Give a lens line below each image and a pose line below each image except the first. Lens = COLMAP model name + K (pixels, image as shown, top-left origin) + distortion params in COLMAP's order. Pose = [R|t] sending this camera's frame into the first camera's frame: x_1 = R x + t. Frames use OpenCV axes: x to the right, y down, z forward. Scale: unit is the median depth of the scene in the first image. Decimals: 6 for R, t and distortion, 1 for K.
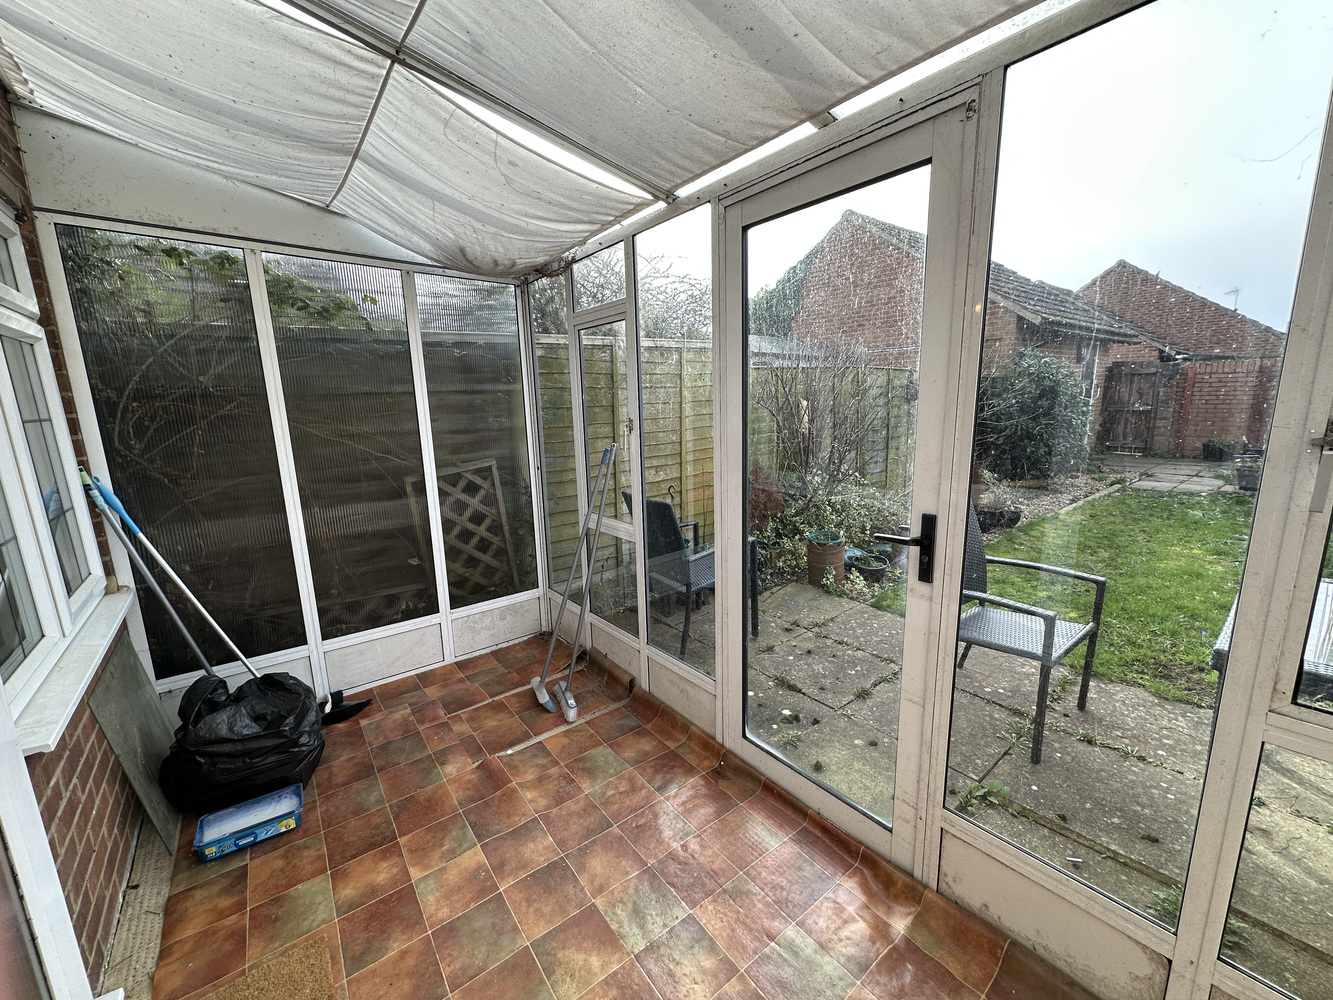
lens RADIAL K [[533.8, 0, 660.8], [0, 533.8, 499.7], [0, 0, 1]] dist [-0.001439, -0.000399]
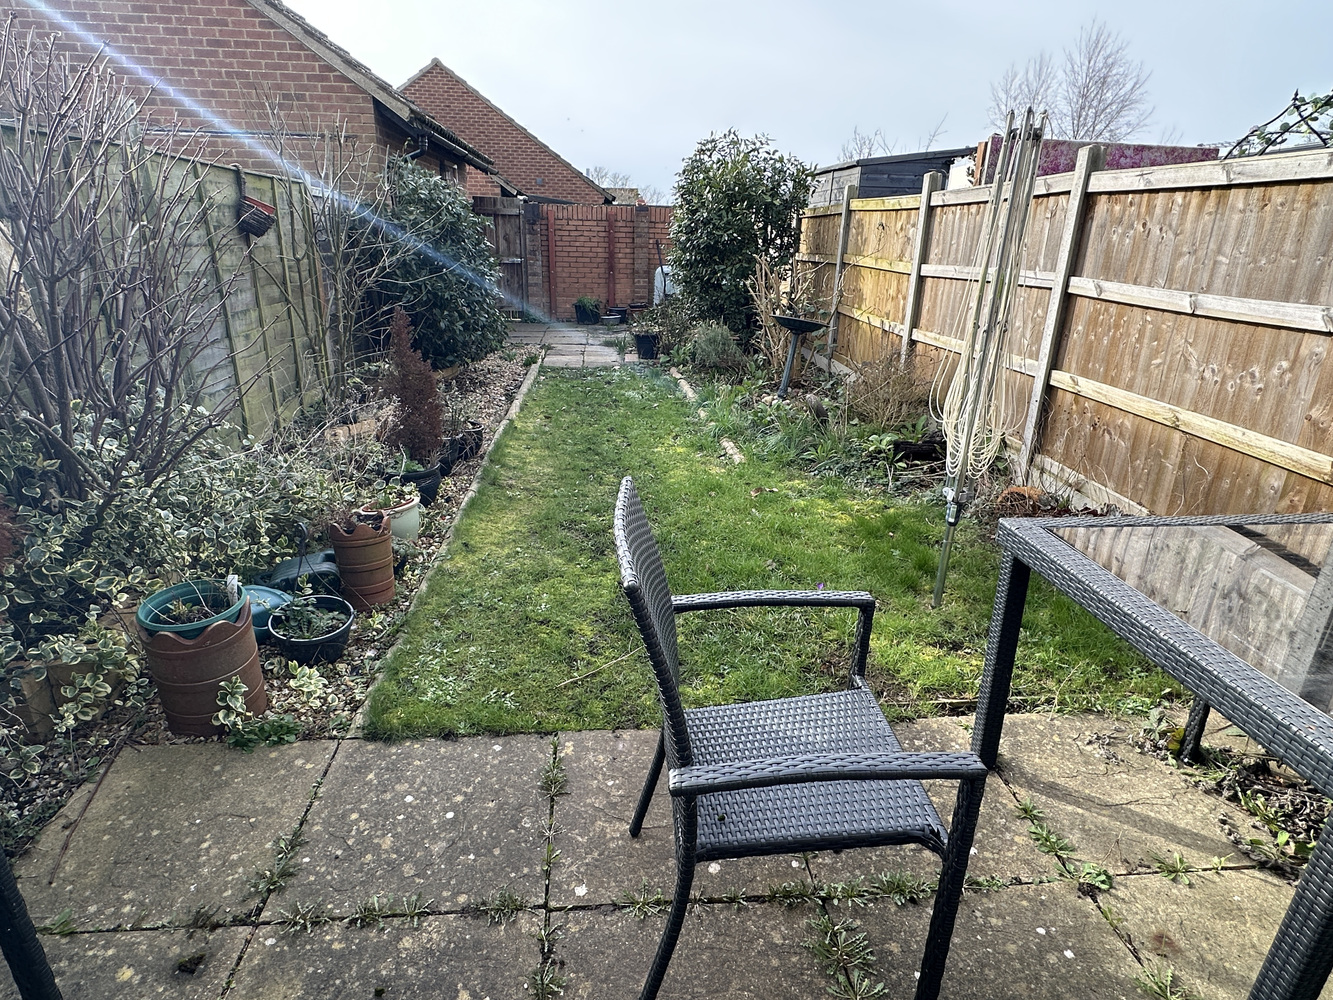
lens RADIAL K [[747.0, 0, 660.0], [0, 747.0, 505.2], [0, 0, 1]] dist [-0.000919, 0.001033]
pose [[0.544624, -0.244987, 0.802101, 0.081536], [0.120304, 0.969315, 0.214373, -0.066864], [-0.830007, -0.020257, 0.557385, 0.421060]]
